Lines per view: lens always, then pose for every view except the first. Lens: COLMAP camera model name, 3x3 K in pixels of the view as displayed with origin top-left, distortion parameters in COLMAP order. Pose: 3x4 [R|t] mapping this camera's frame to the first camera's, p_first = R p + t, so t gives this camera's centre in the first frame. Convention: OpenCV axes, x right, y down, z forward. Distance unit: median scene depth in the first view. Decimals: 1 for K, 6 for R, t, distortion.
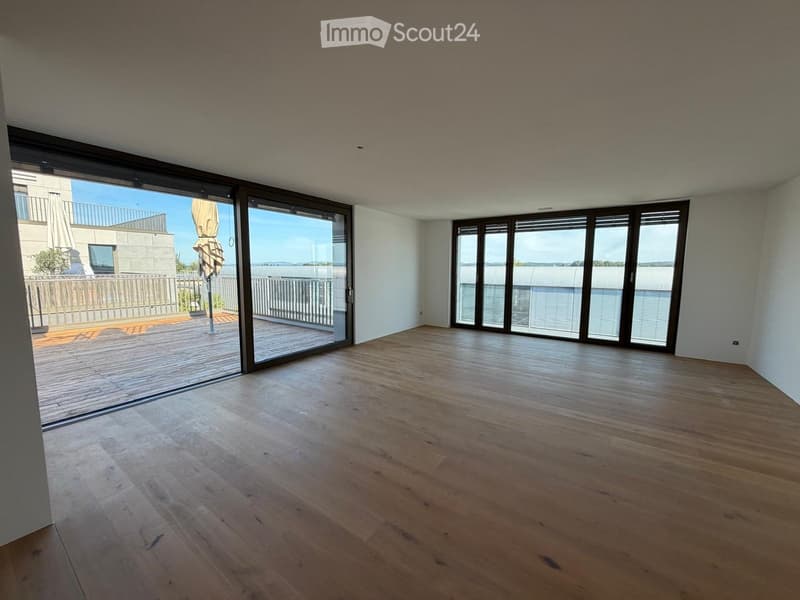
lens RADIAL K [[319.7, 0, 397.4], [0, 319.7, 298.2], [0, 0, 1]] dist [0.003160, 0.000211]
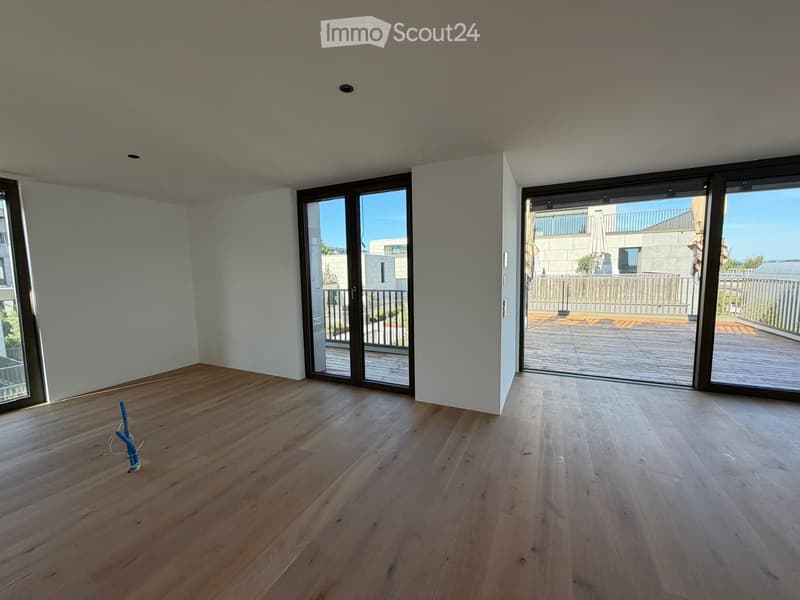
lens RADIAL K [[319.7, 0, 398.7], [0, 319.7, 297.5], [0, 0, 1]] dist [0.003160, 0.000211]
pose [[0.167999, 0.078013, -0.982695, 0.230612], [-0.076571, 0.994885, 0.065890, -0.010020], [0.982809, 0.064177, 0.173113, 0.042125]]
